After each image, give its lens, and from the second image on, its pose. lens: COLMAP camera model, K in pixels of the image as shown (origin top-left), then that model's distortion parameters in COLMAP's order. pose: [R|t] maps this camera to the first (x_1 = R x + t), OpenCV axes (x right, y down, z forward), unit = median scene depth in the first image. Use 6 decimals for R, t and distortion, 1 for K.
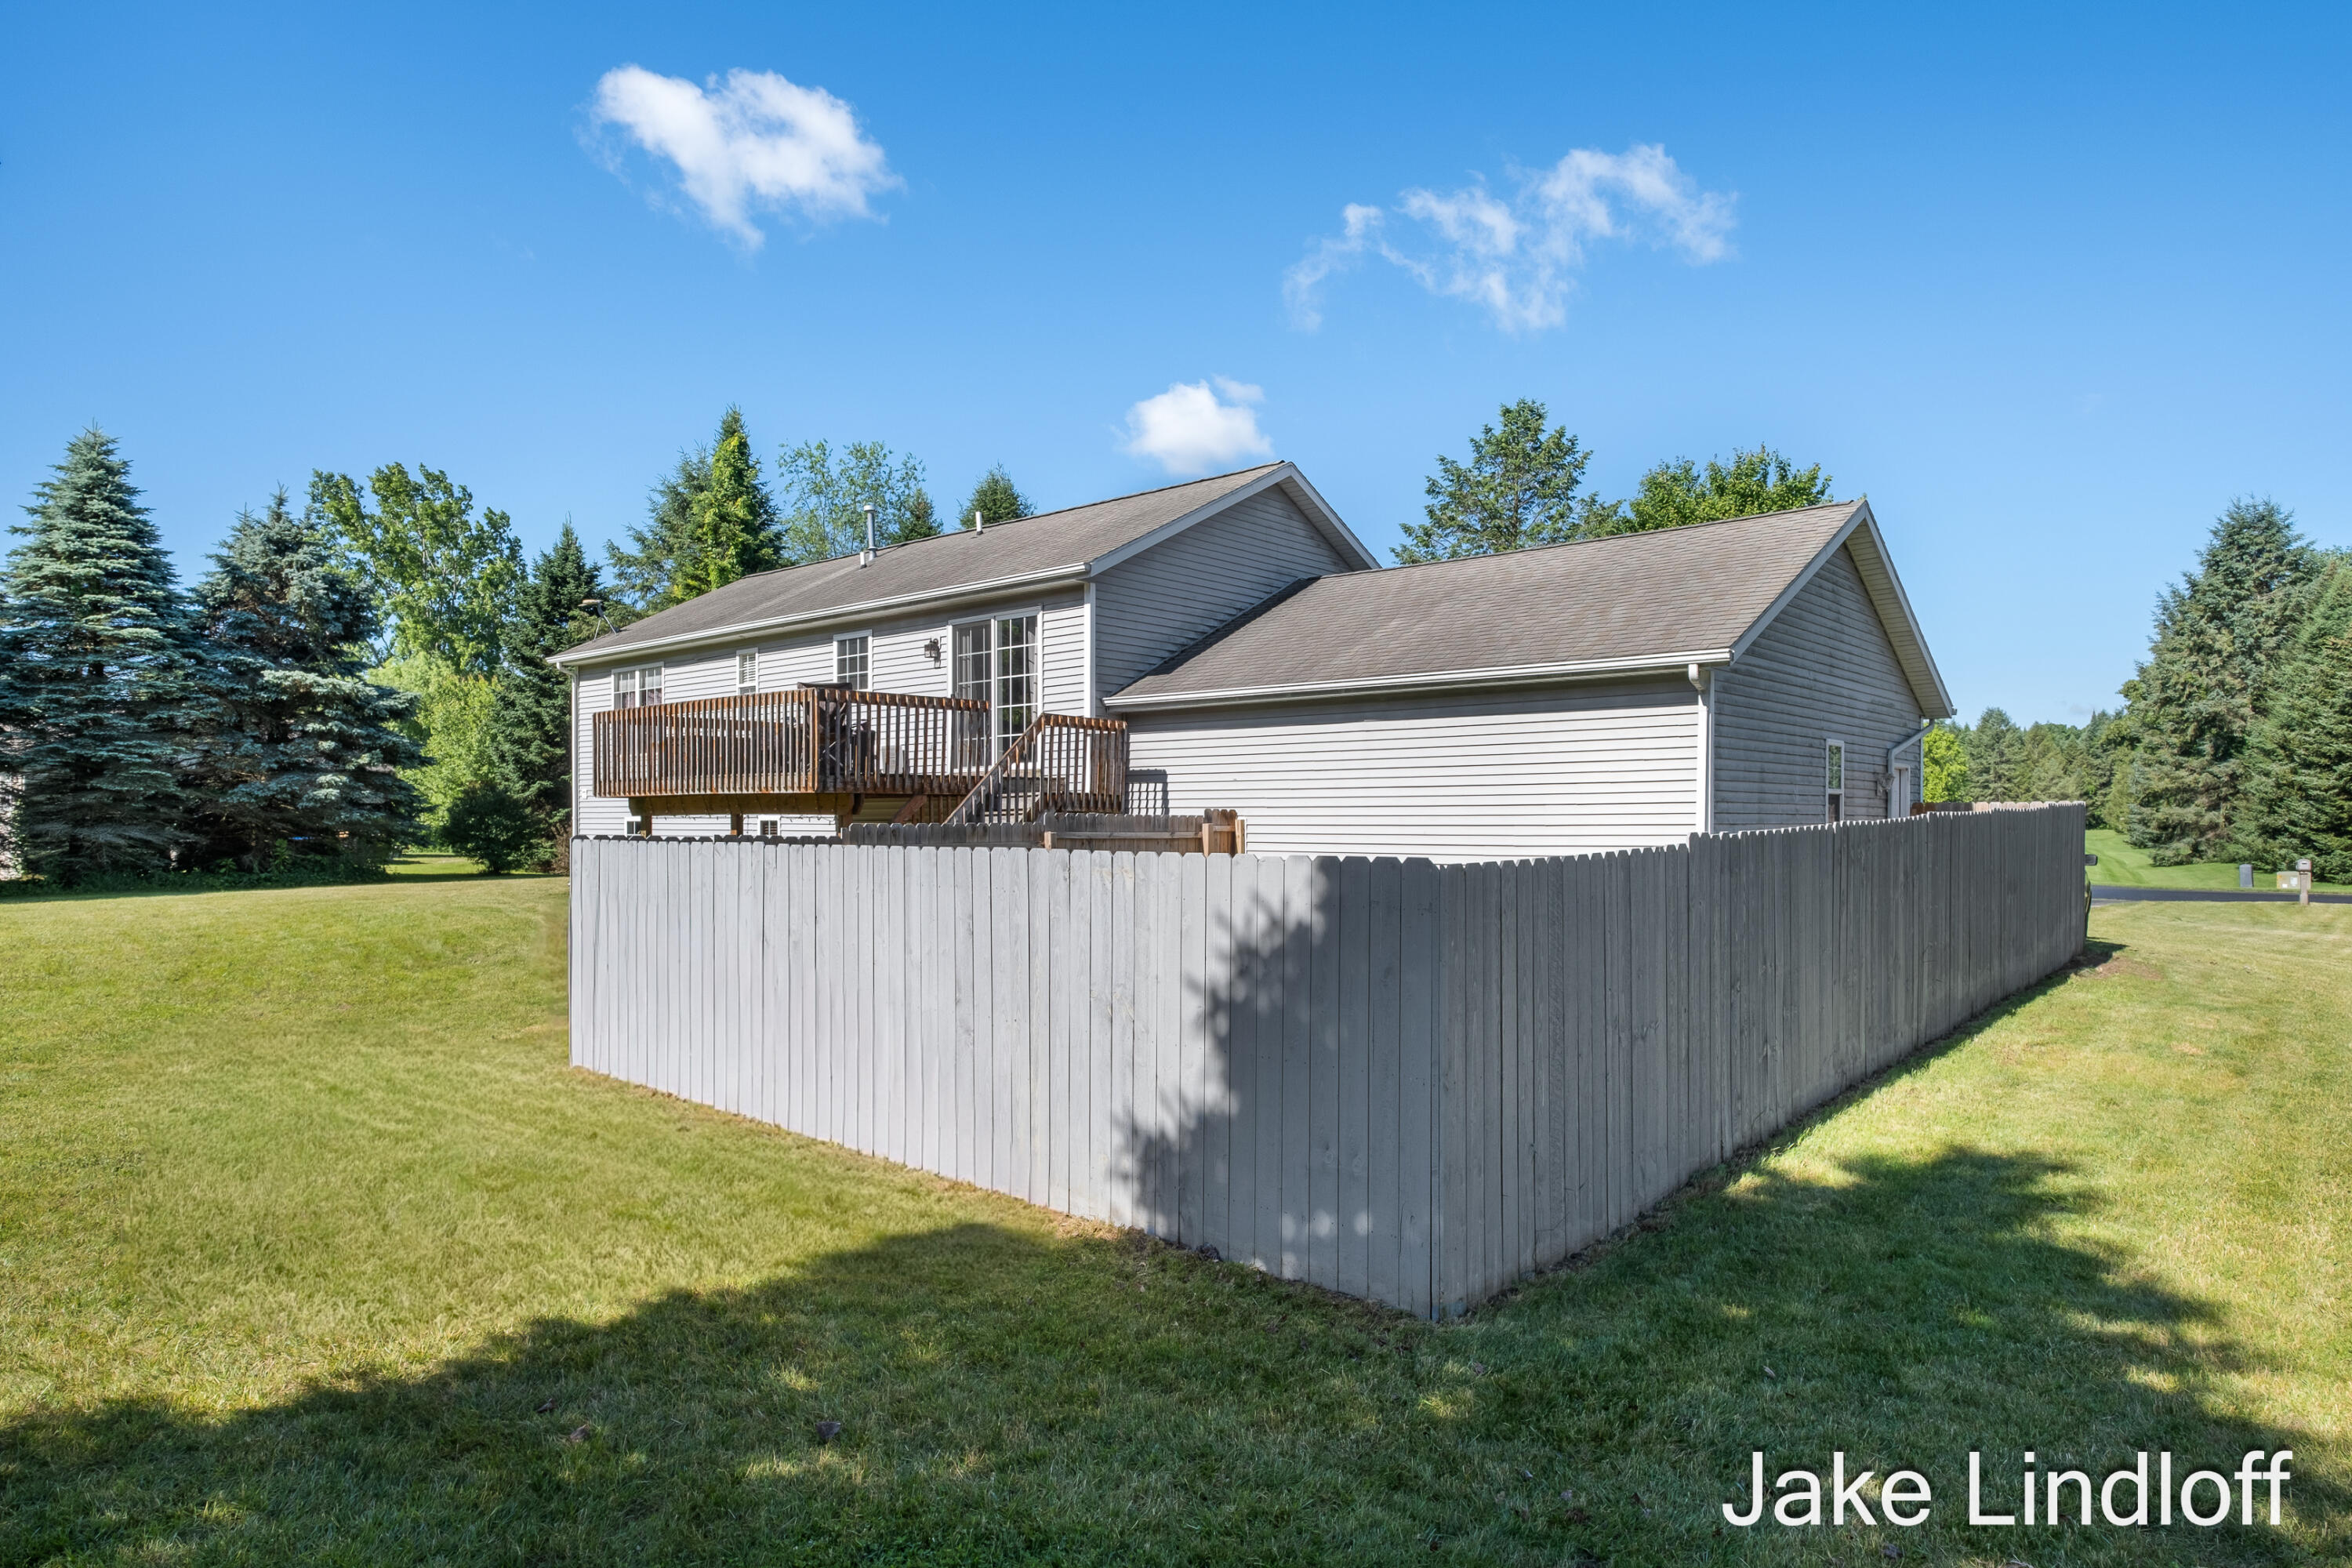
lens RADIAL K [[1379.9, 0, 1185.9], [0, 1379.9, 806.2], [0, 0, 1]] dist [-0.006844, -0.000309]
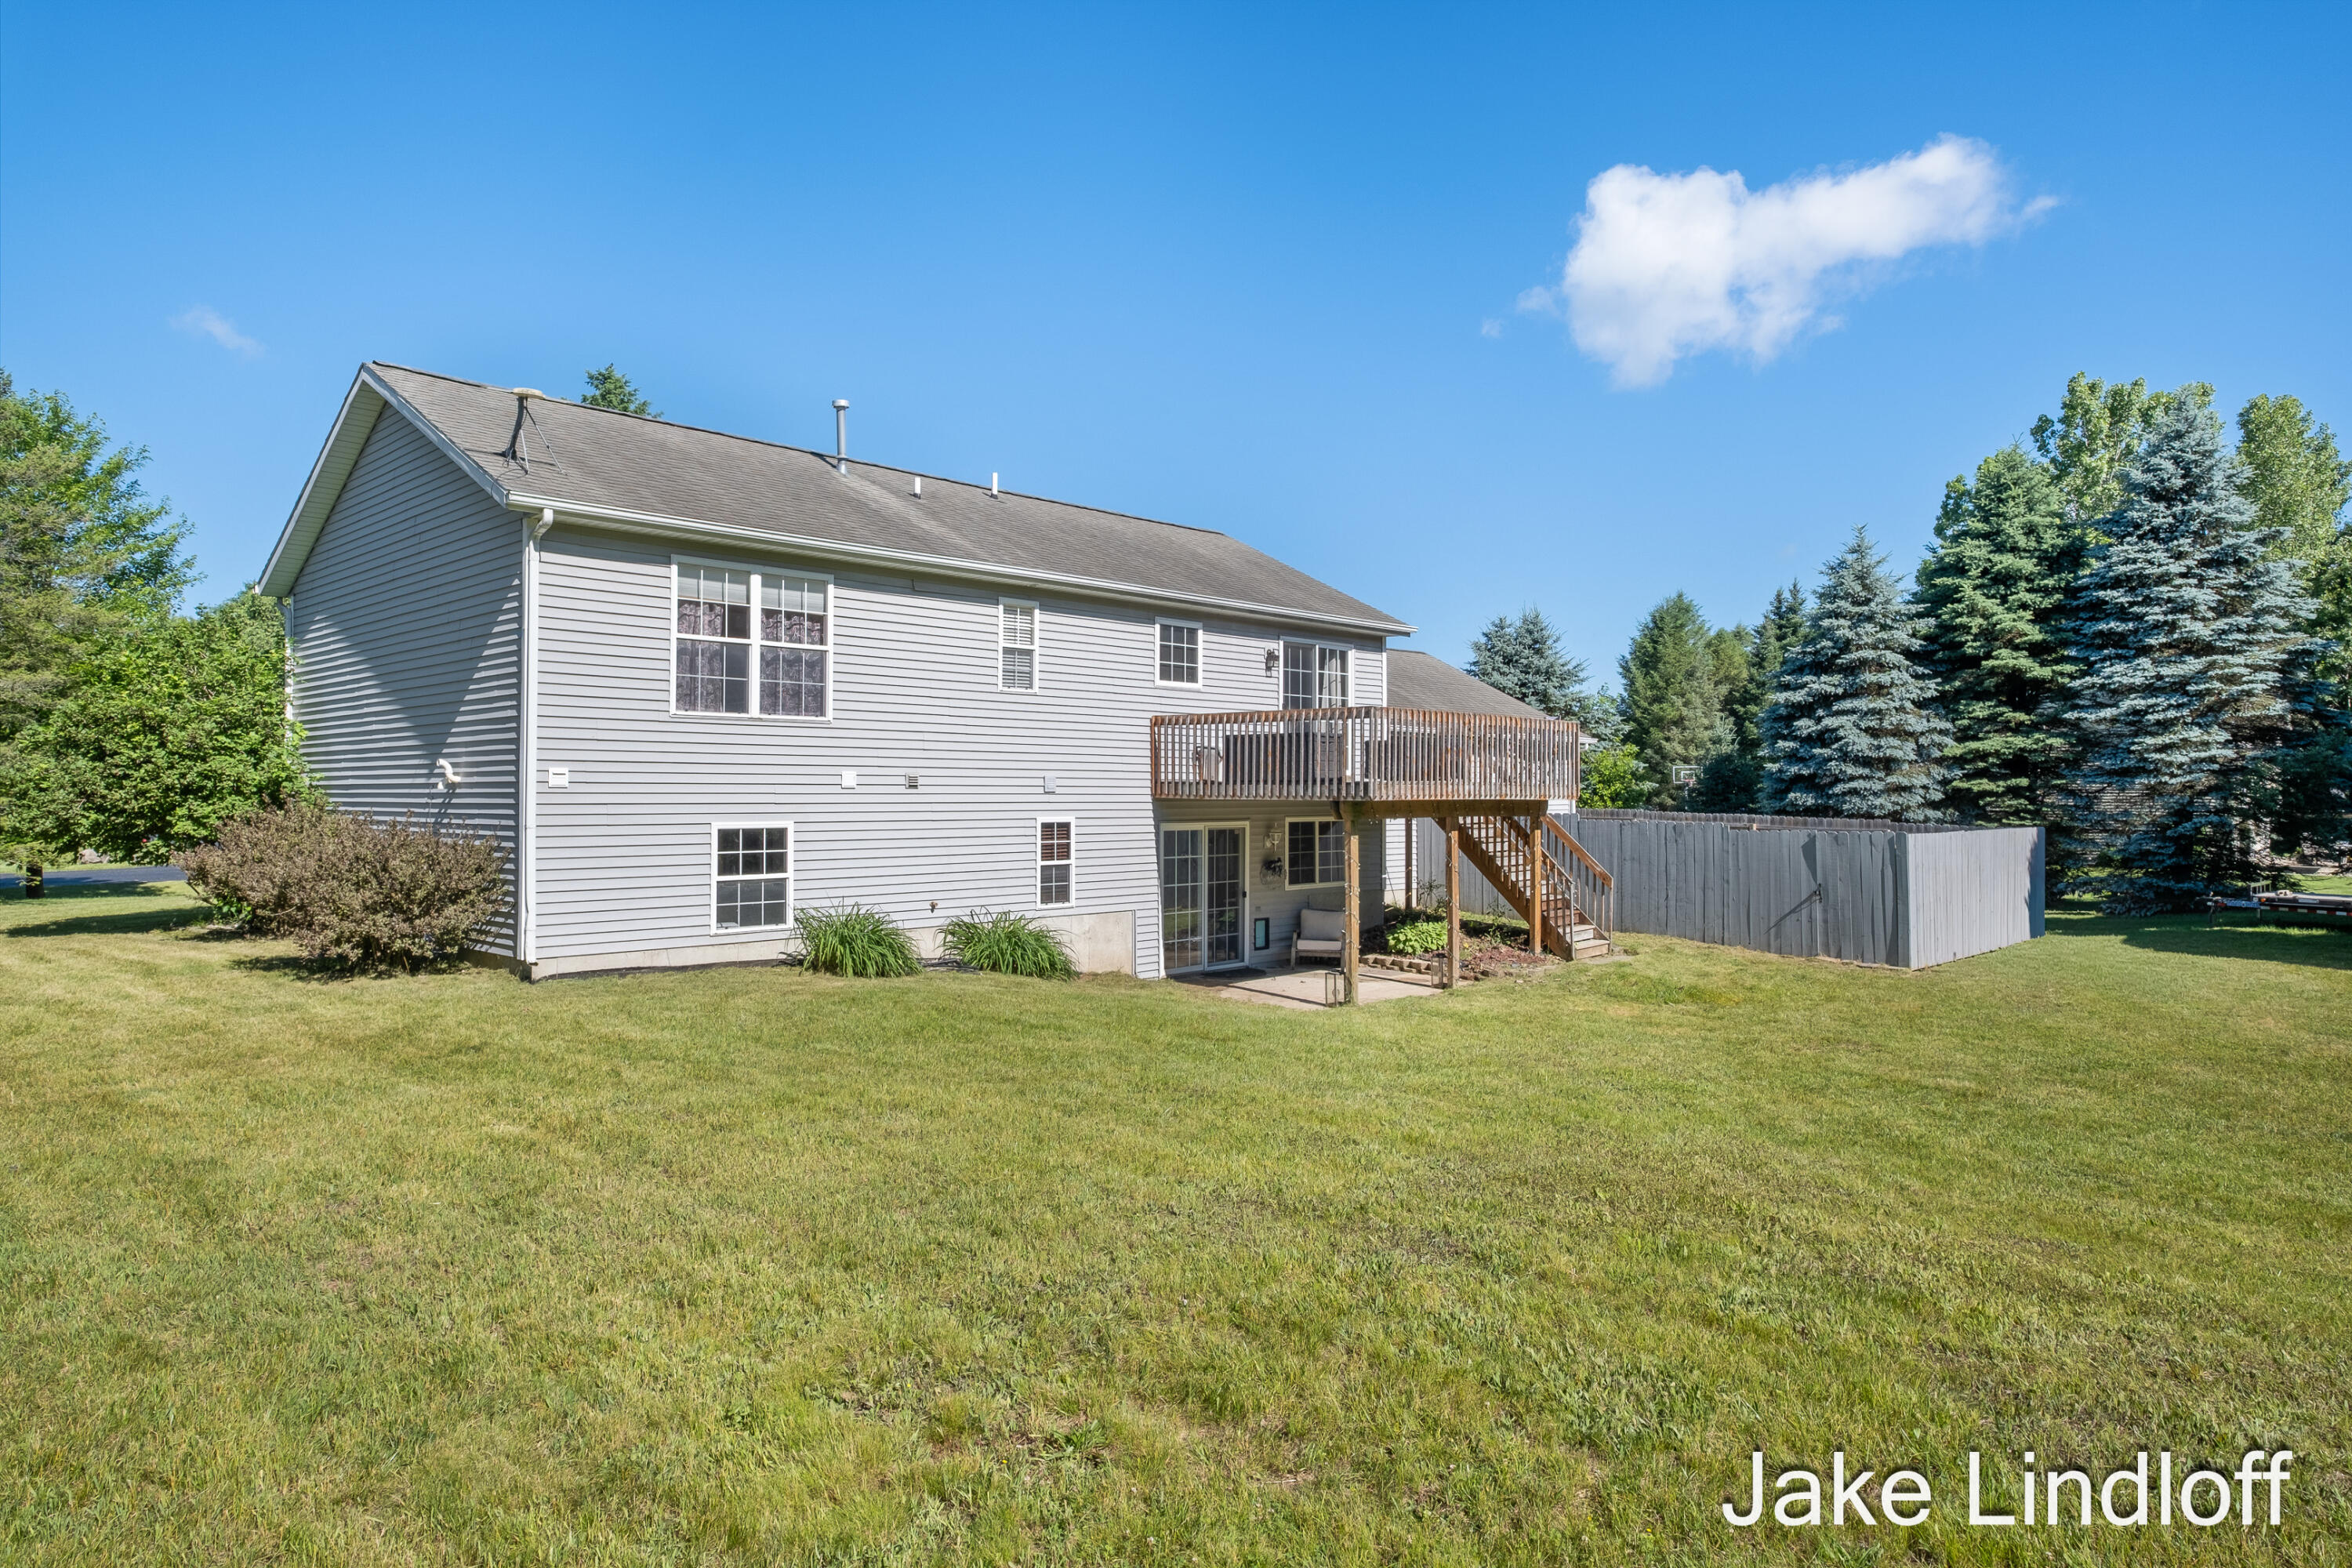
lens RADIAL K [[1440.1, 0, 1166.1], [0, 1440.1, 787.7], [0, 0, 1]] dist [-0.004728, -0.001403]
pose [[0.053007, 0.011988, 0.998522, -1.352000], [-0.007619, 0.999904, -0.011600, -0.001331], [-0.998565, -0.006993, 0.053093, 1.066023]]
